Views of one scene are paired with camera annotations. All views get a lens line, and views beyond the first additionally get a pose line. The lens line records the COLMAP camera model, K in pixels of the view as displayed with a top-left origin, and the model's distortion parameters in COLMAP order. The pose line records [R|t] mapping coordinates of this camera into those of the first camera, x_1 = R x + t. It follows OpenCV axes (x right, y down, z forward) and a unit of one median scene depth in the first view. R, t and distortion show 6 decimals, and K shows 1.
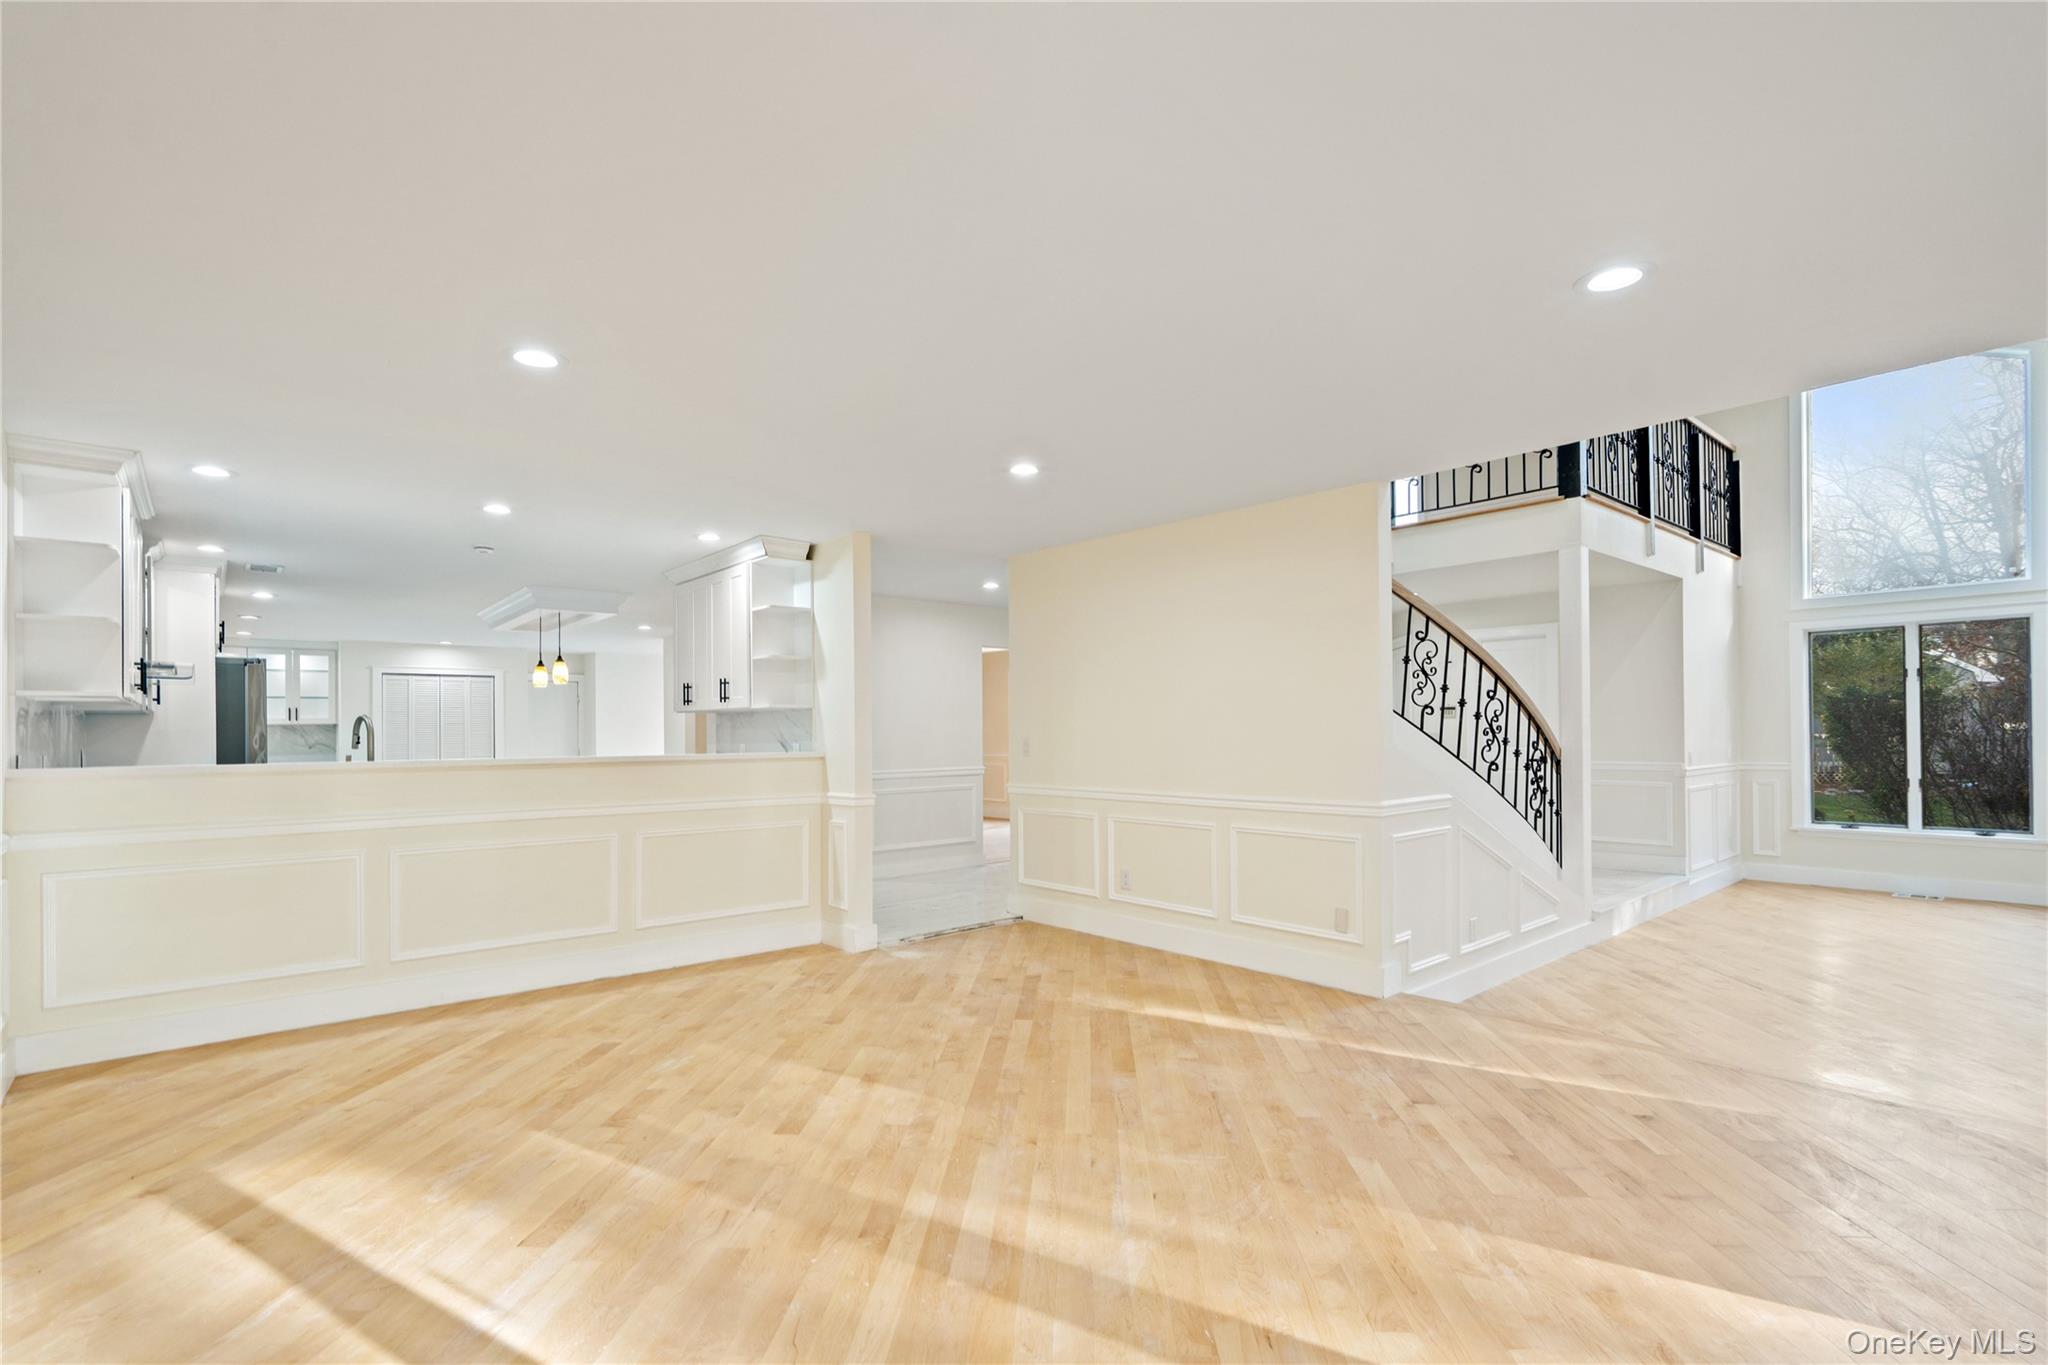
lens RADIAL K [[948.5, 0, 1012.8], [0, 948.5, 726.6], [0, 0, 1]] dist [-0.001537, 0.000049]
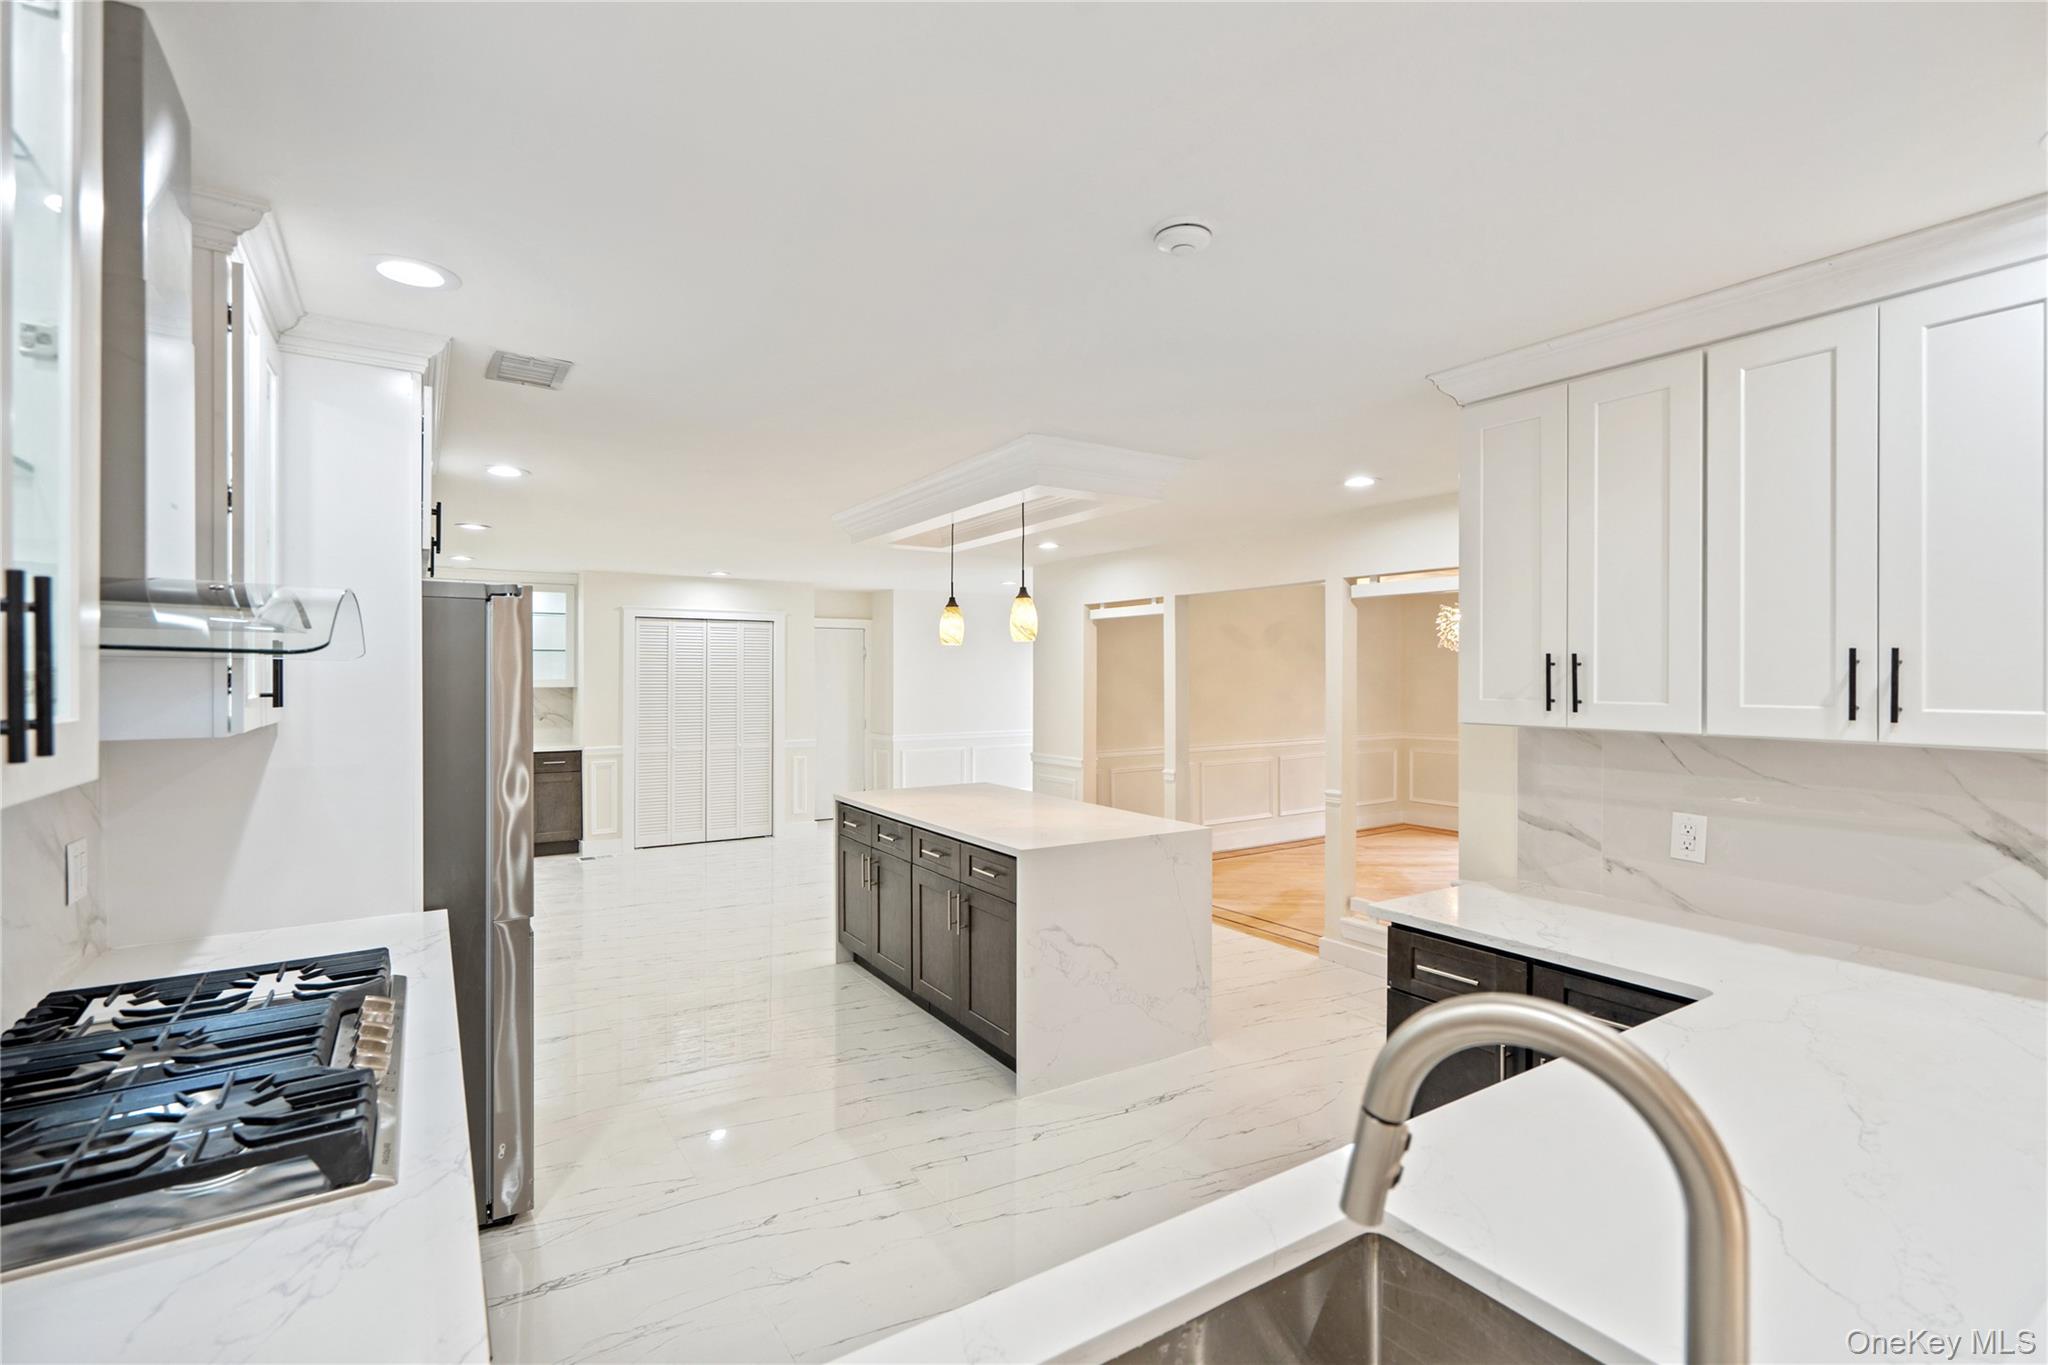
lens RADIAL K [[931.3, 0, 1024.0], [0, 931.3, 682.5], [0, 0, 1]] dist [-0.000305, 0.000919]
pose [[0.992127, 0.014009, -0.124452, -0.301786], [-0.012284, 0.999818, 0.014614, -0.021816], [0.124634, -0.012970, 0.992118, 0.358019]]
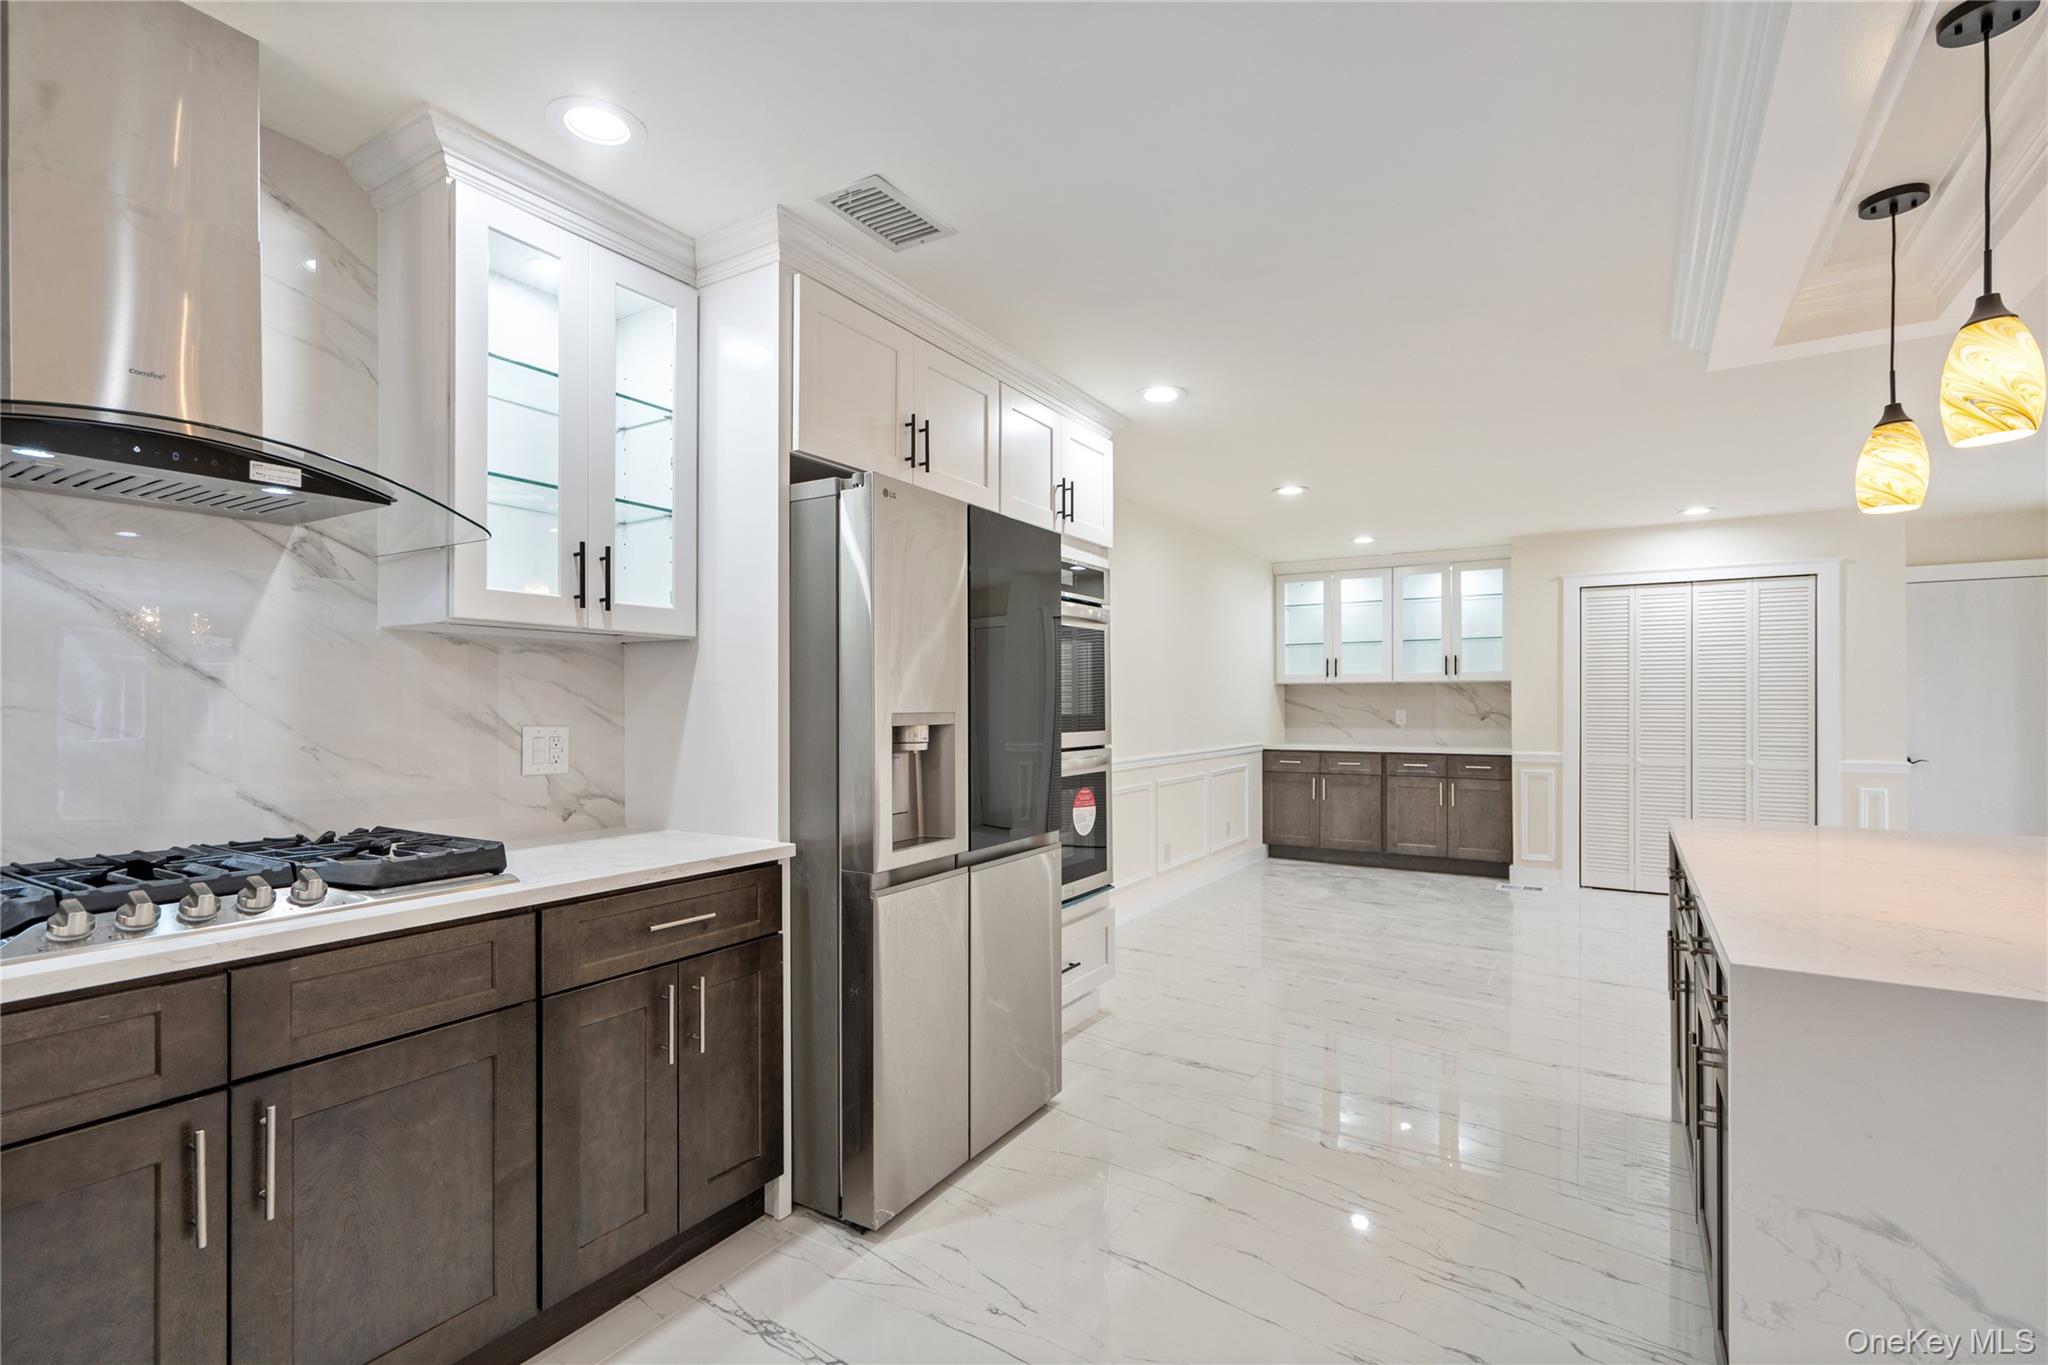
lens RADIAL K [[933.1, 0, 1020.2], [0, 933.1, 703.2], [0, 0, 1]] dist [-0.001396, 0.000256]
pose [[0.308199, 0.010837, -0.951260, -0.259194], [0.001038, 0.999931, 0.011728, 0.004773], [0.951321, -0.004602, 0.308167, 0.546092]]
